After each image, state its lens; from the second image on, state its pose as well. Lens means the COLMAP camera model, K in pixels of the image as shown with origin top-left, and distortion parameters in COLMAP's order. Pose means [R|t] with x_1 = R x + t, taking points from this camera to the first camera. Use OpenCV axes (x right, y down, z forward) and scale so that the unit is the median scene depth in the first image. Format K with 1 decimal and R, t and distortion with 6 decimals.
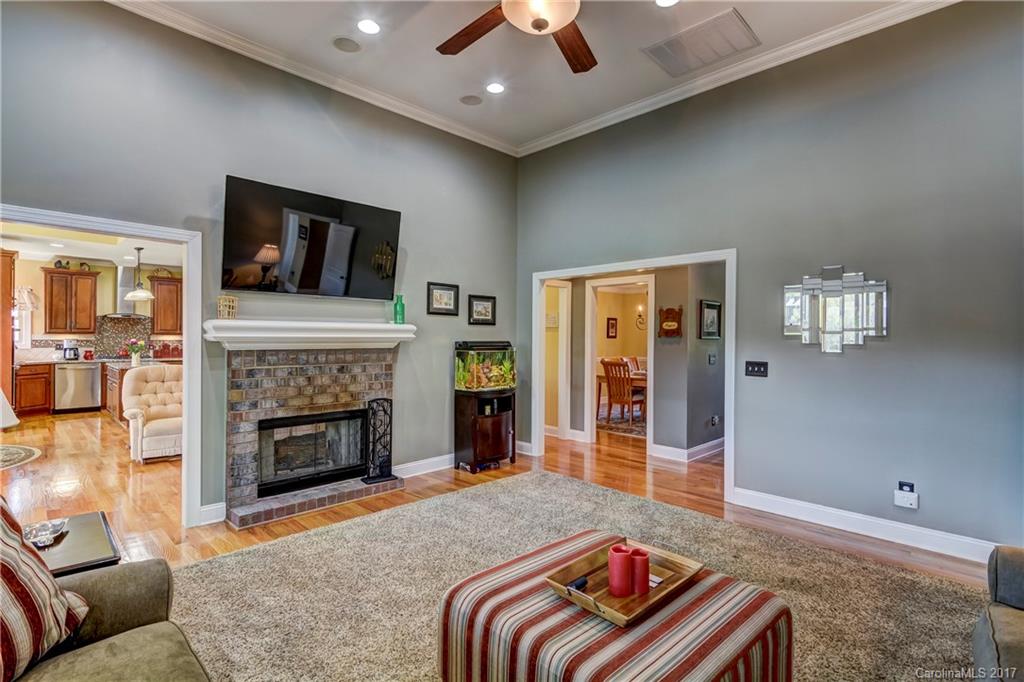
lens RADIAL K [[494.2, 0, 512.0], [0, 494.2, 341.0], [0, 0, 1]] dist [0.002758, 0.000136]
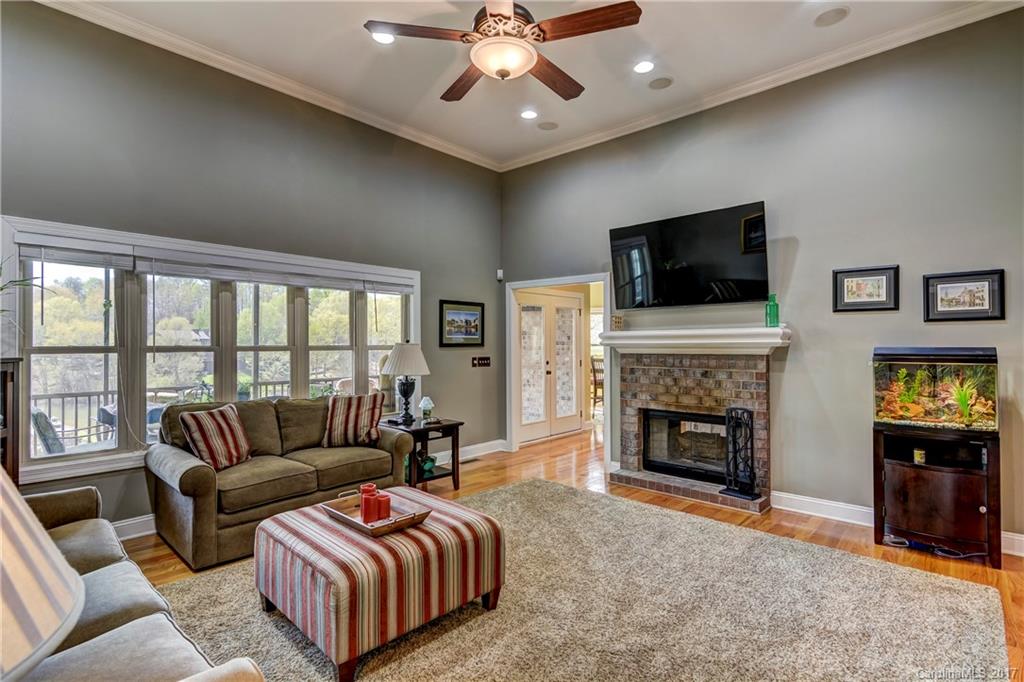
lens RADIAL K [[494.2, 0, 512.0], [0, 494.2, 341.0], [0, 0, 1]] dist [0.002758, 0.000136]
pose [[0.037728, -0.014264, -0.999186, 0.694288], [-0.006070, 0.999876, -0.014503, 0.005503], [0.999270, 0.006612, 0.037637, 0.561263]]
